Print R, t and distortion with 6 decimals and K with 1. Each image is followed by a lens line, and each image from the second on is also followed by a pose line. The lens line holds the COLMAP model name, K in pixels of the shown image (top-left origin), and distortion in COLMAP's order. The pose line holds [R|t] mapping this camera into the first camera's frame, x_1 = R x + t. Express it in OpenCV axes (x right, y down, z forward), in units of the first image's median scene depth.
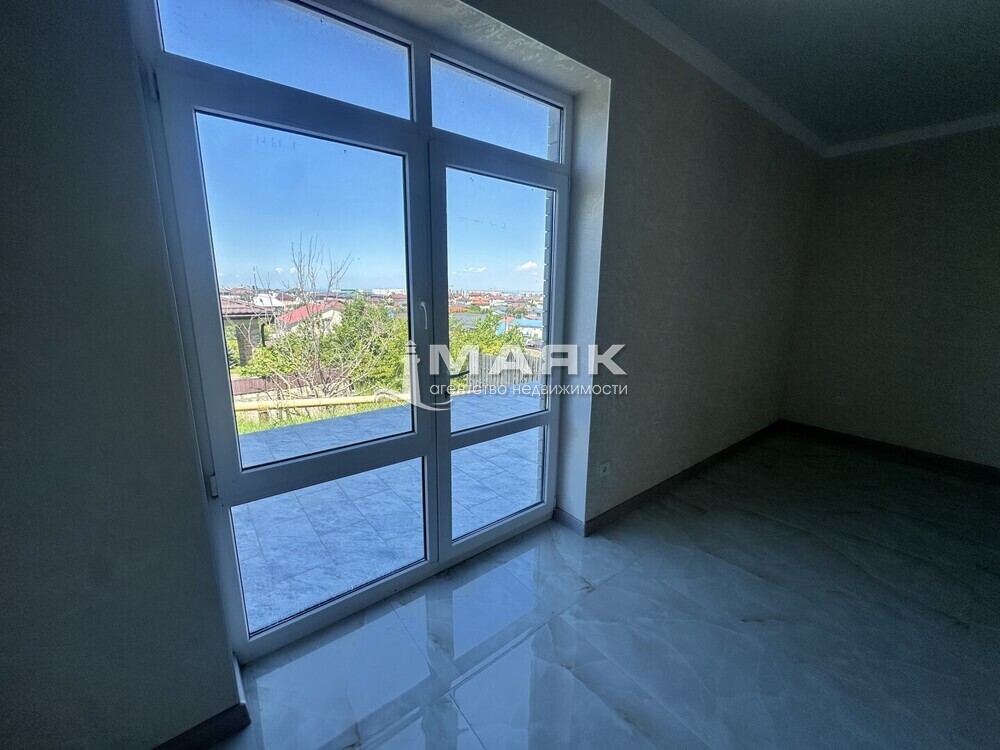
lens RADIAL K [[398.4, 0, 498.2], [0, 398.4, 377.3], [0, 0, 1]] dist [-0.004229, 0.000532]
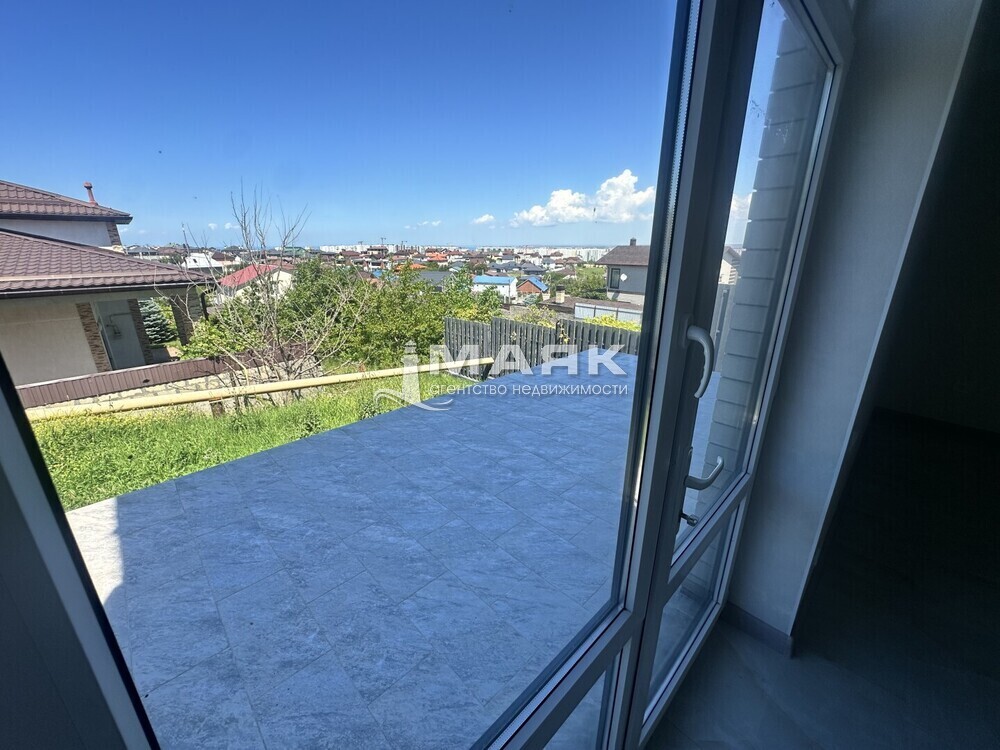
lens RADIAL K [[398.4, 0, 496.5], [0, 398.4, 378.9], [0, 0, 1]] dist [-0.004229, 0.000532]
pose [[0.994924, -0.042811, 0.091067, -0.063033], [0.032643, 0.993356, 0.110351, -0.028682], [-0.095186, -0.106819, 0.989712, 0.097962]]
